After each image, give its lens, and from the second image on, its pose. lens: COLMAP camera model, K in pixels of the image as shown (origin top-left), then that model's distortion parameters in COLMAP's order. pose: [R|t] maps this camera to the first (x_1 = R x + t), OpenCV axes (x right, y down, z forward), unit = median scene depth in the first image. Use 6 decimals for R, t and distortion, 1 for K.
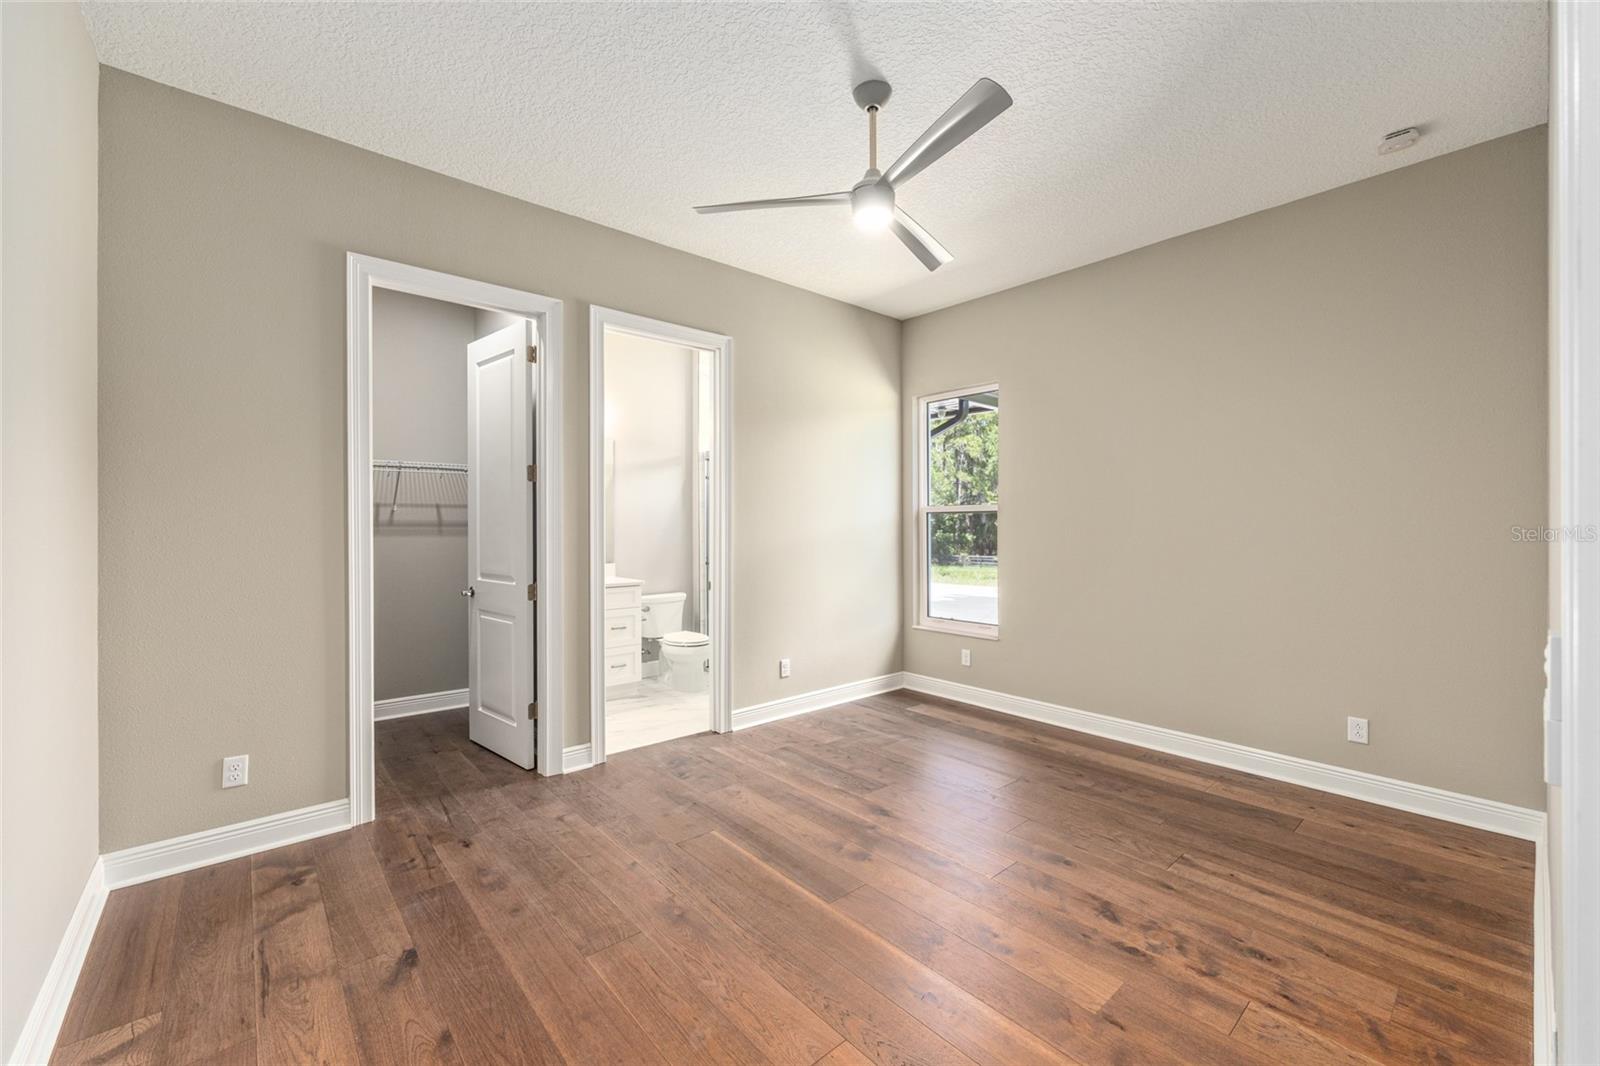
lens RADIAL K [[645.1, 0, 801.3], [0, 645.1, 528.0], [0, 0, 1]] dist [-0.002696, -0.000306]
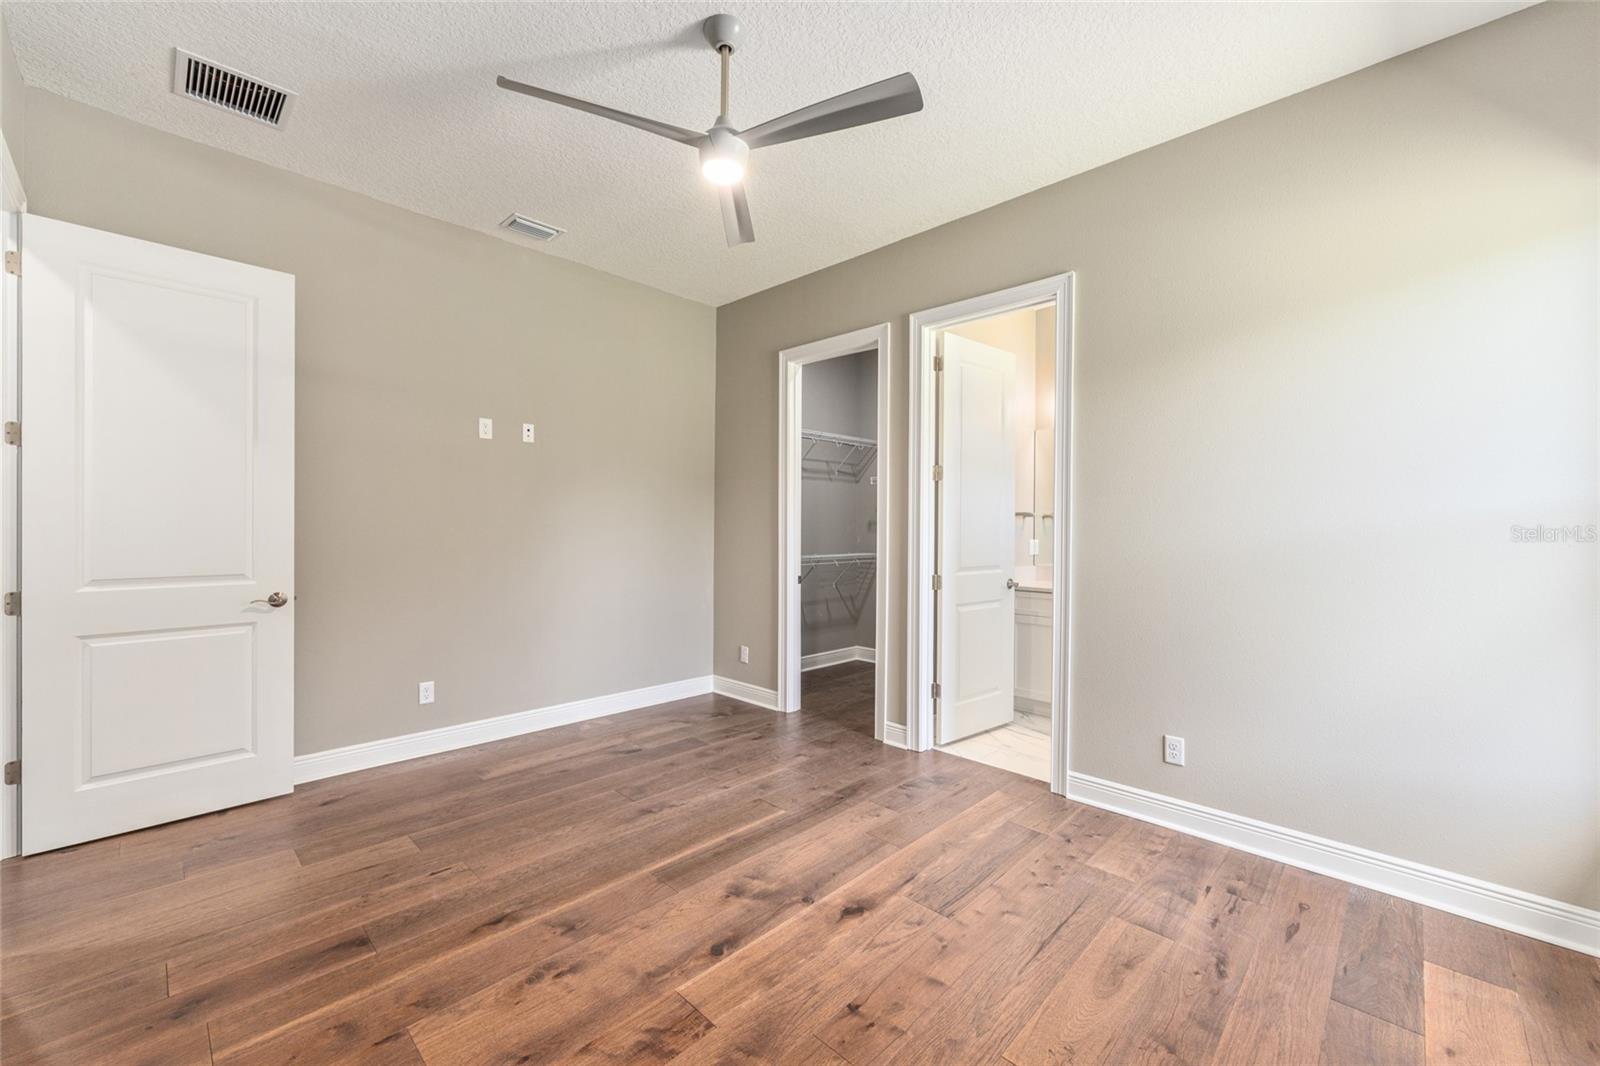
lens RADIAL K [[645.1, 0, 810.2], [0, 645.1, 530.2], [0, 0, 1]] dist [-0.002696, -0.000306]
pose [[0.081064, 0.004829, -0.996697, 0.870498], [-0.013181, 0.999906, 0.003772, 0.008300], [0.996622, 0.012832, 0.081120, 0.907878]]
